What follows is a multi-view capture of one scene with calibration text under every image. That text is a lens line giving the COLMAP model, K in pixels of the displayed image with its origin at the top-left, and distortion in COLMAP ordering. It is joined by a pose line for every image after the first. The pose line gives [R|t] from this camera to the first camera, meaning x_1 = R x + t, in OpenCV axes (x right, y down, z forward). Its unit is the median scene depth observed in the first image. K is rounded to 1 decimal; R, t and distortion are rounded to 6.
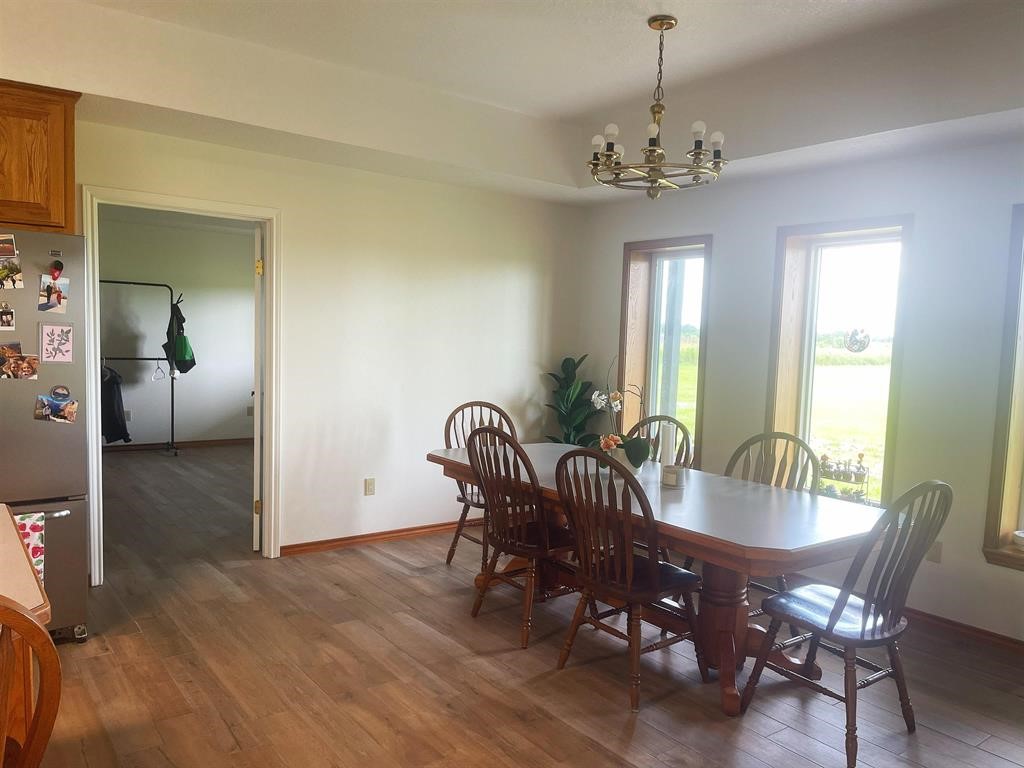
lens RADIAL K [[769.3, 0, 517.9], [0, 769.3, 387.0], [0, 0, 1]] dist [0.006947, -0.002754]
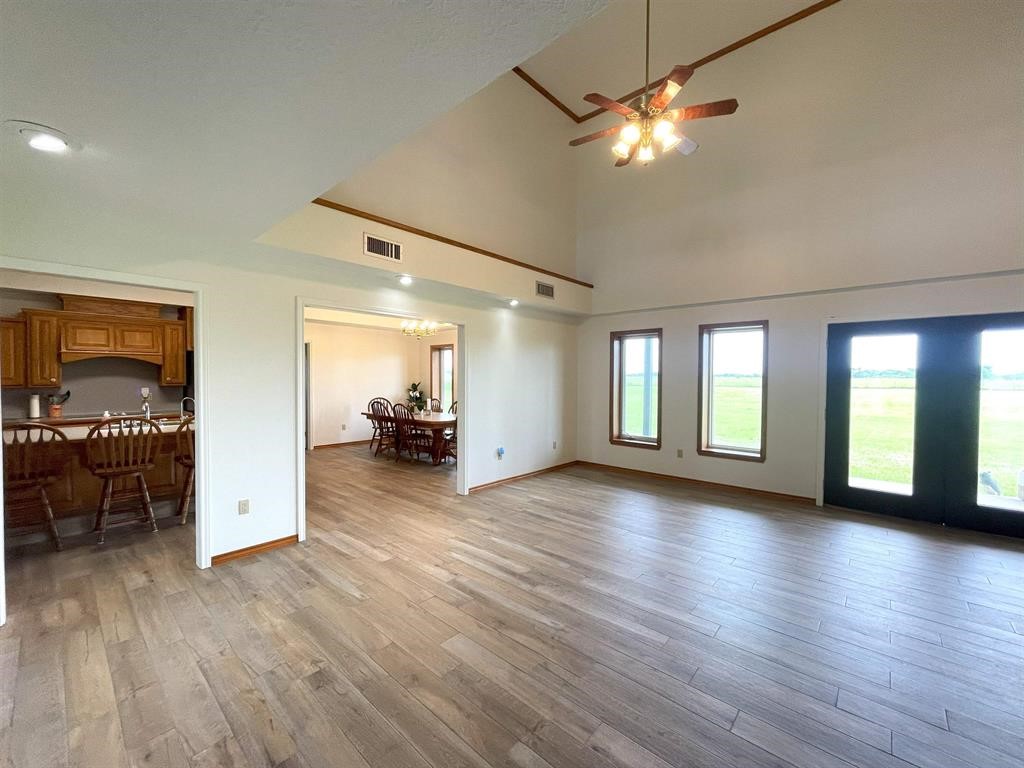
lens RADIAL K [[409.8, 0, 504.8], [0, 409.8, 384.1], [0, 0, 1]] dist [-0.000214, 0.001236]
pose [[0.985120, -0.029219, 0.169365, 0.251379], [0.036976, 0.998398, -0.042830, 0.080317], [-0.167843, 0.048455, 0.984622, -1.096784]]
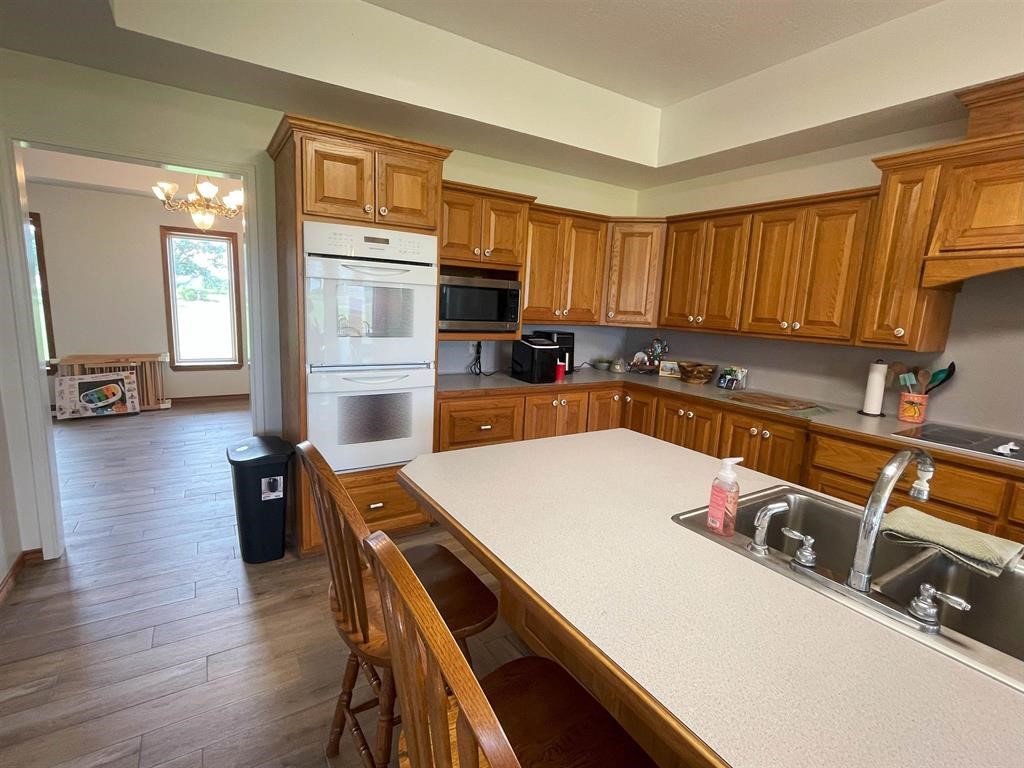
lens RADIAL K [[488.7, 0, 508.9], [0, 488.7, 386.2], [0, 0, 1]] dist [-0.003300, 0.001144]
pose [[-0.097734, 0.132753, -0.986319, -0.342798], [-0.118750, 0.982427, 0.143997, -0.014688], [0.988102, 0.131199, -0.080252, 0.148909]]
